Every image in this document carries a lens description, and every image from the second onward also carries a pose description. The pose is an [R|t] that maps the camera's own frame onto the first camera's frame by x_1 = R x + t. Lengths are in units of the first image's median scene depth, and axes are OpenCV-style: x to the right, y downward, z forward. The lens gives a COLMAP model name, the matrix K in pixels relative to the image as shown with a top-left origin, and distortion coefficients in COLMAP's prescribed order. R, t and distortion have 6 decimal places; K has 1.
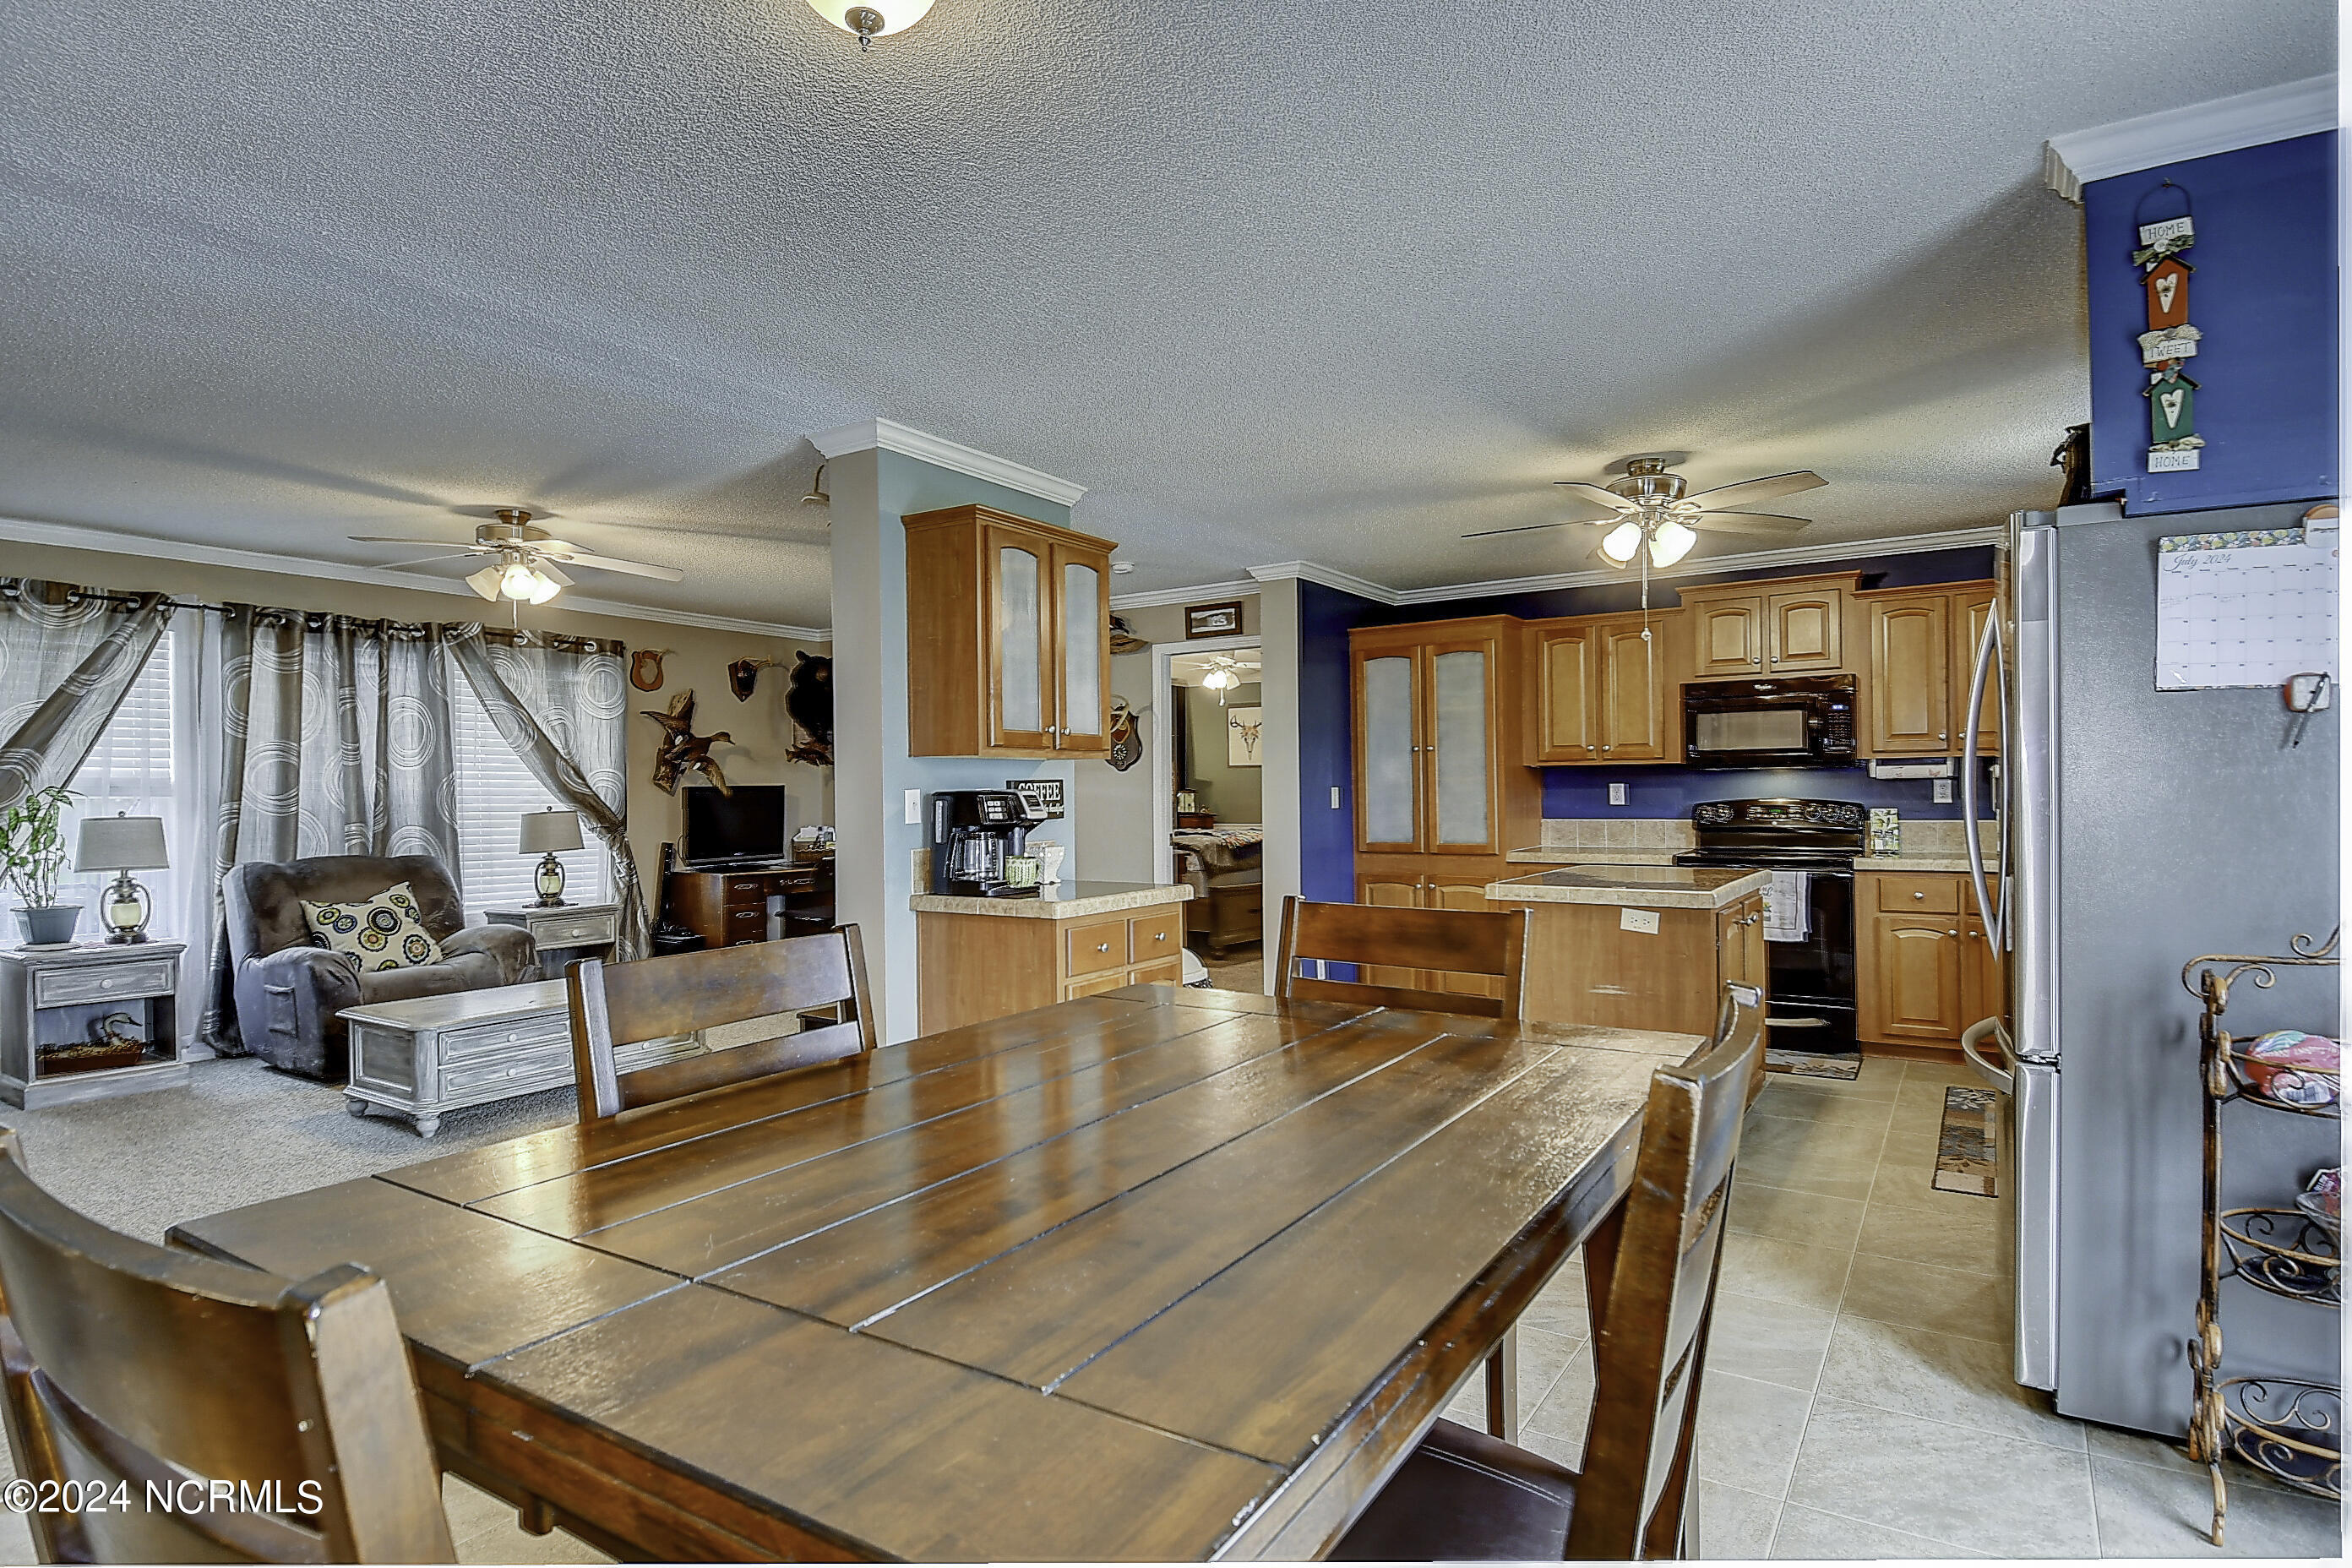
lens RADIAL K [[1220.0, 0, 1181.1], [0, 1220.0, 790.3], [0, 0, 1]] dist [0.045425, -0.053709]
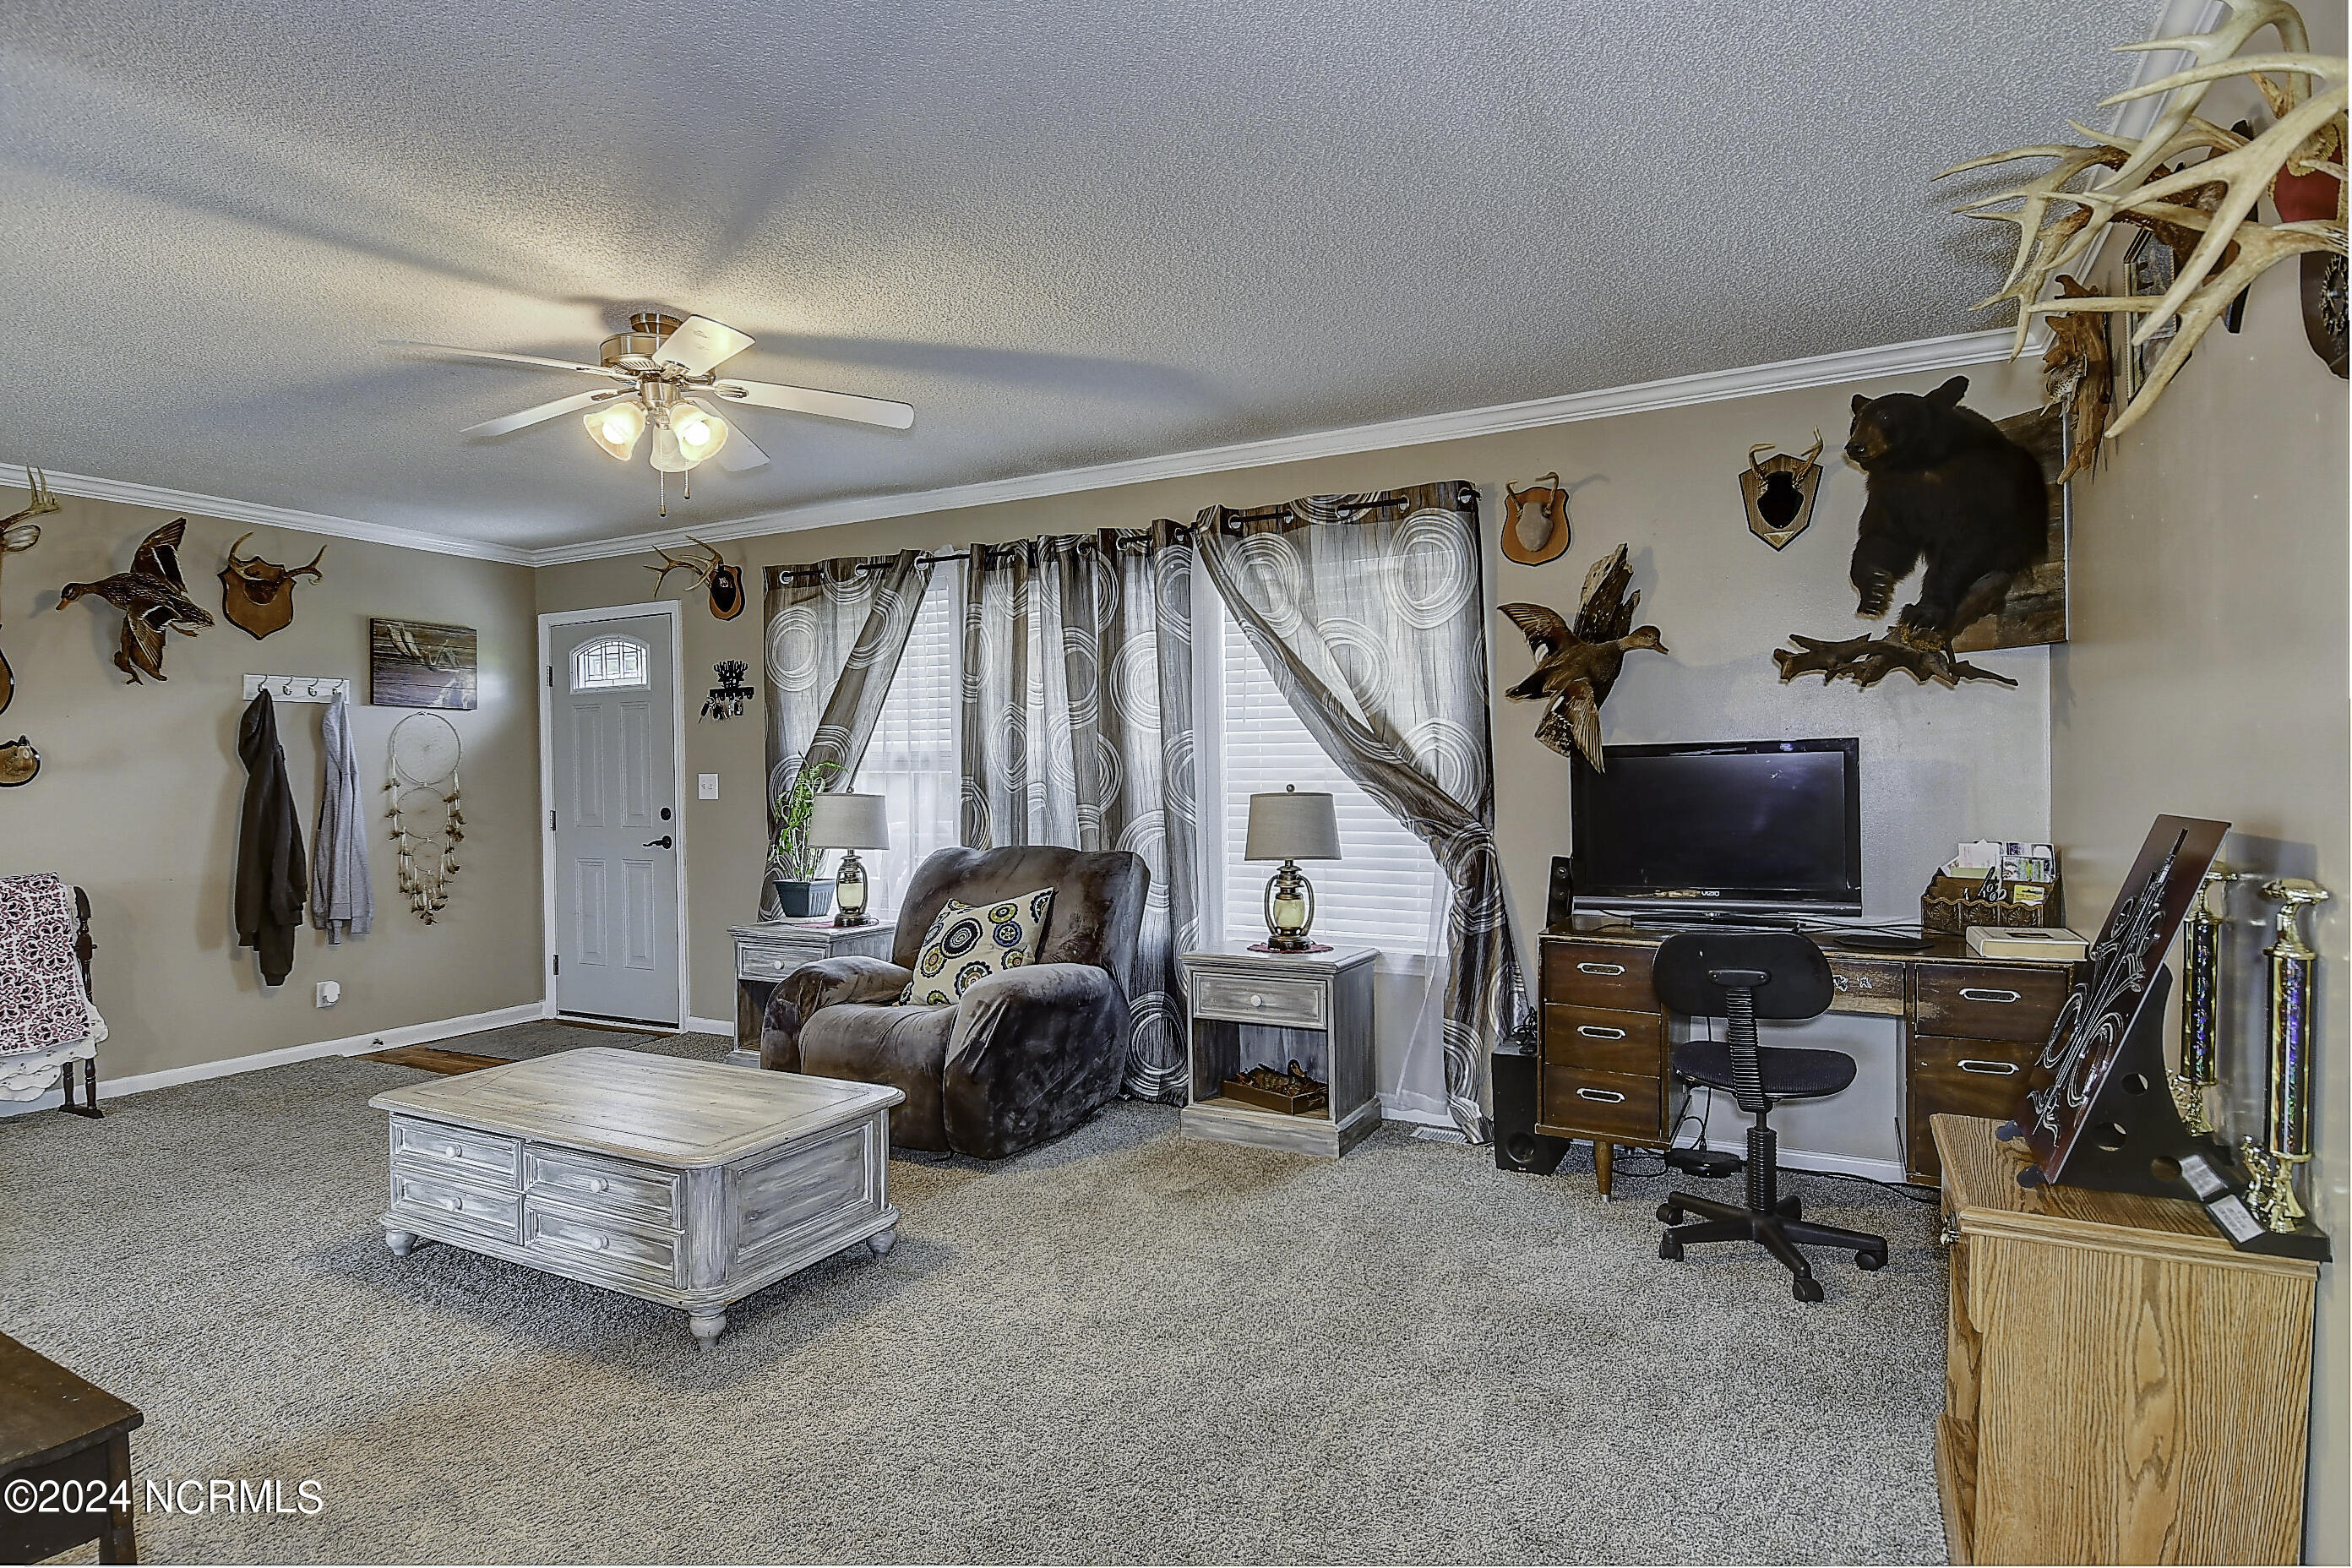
lens RADIAL K [[1220.0, 0, 1181.1], [0, 1220.0, 790.3], [0, 0, 1]] dist [0.045425, -0.053709]
pose [[0.068918, 0.023742, -0.997340, 0.086027], [0.016306, 0.999556, 0.024922, -0.000267], [0.997489, -0.017981, 0.068501, 0.923153]]
